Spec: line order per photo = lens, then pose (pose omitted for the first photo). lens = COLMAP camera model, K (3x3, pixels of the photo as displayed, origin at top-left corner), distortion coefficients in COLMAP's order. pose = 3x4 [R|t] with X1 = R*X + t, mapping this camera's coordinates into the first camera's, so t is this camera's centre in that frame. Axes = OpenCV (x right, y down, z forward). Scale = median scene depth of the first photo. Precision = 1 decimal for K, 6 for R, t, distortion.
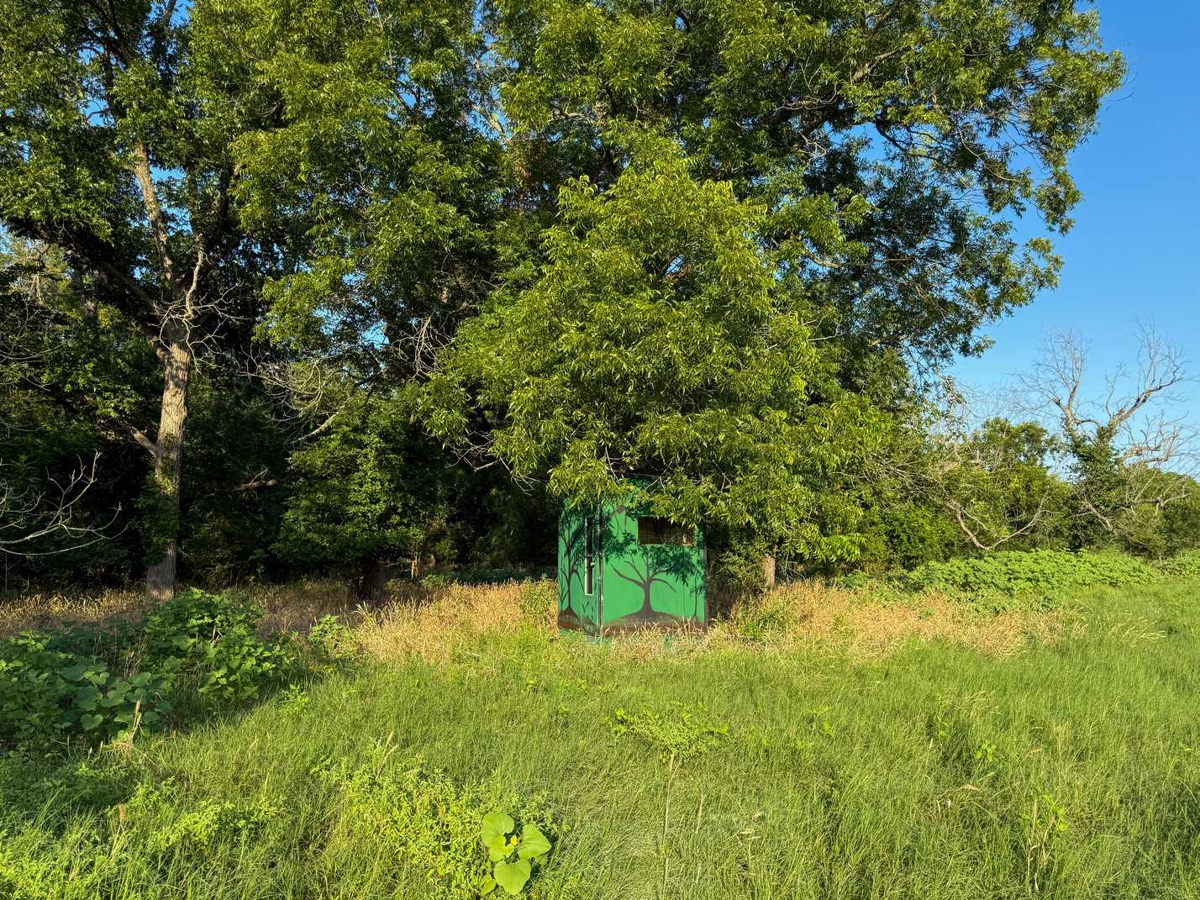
lens RADIAL K [[841.0, 0, 600.1], [0, 841.0, 454.1], [0, 0, 1]] dist [0.002184, 0.000307]
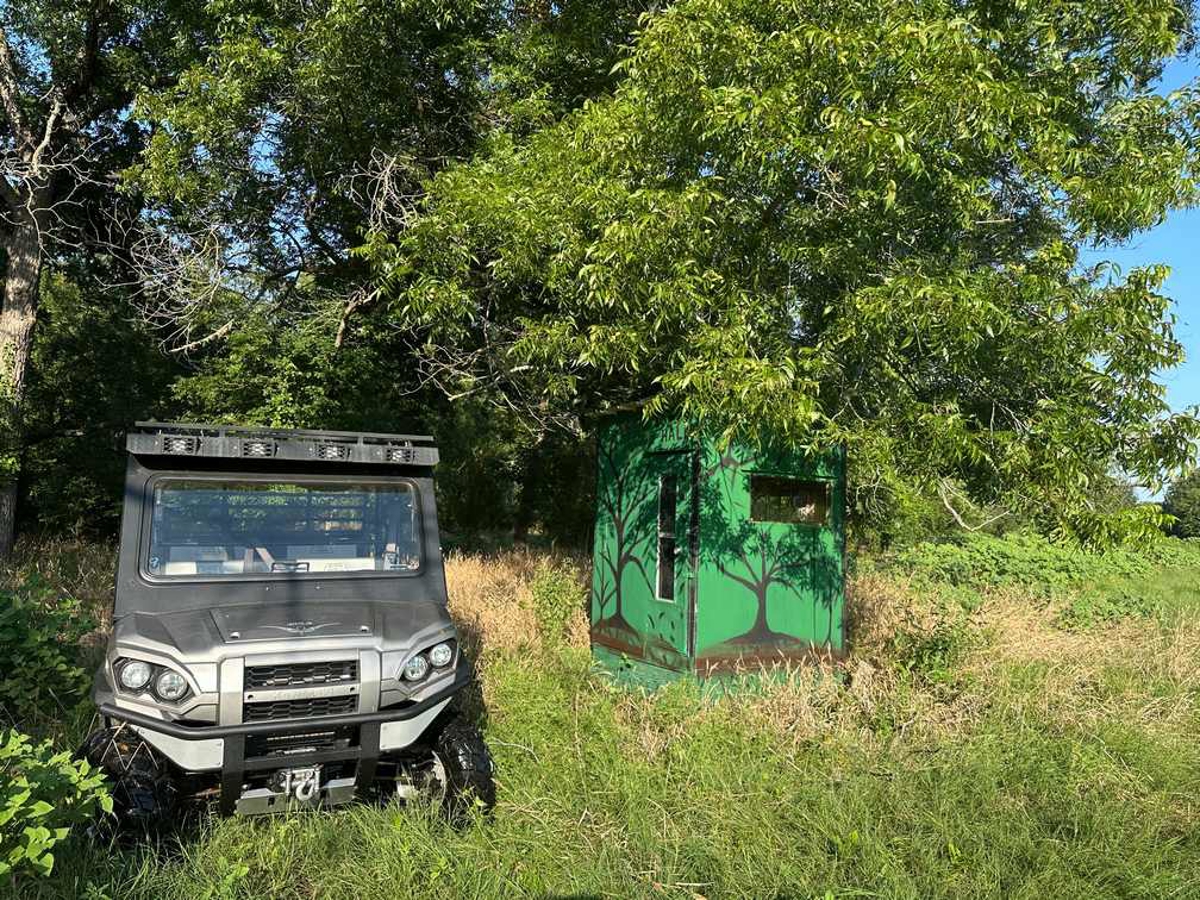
lens RADIAL K [[907.8, 0, 599.8], [0, 907.8, 448.5], [0, 0, 1]] dist [-0.011201, -0.005713]
pose [[0.995786, 0.042502, 0.081264, -0.106139], [-0.045715, 0.998228, 0.038100, 0.032474], [-0.079501, -0.041654, 0.995964, 0.327041]]
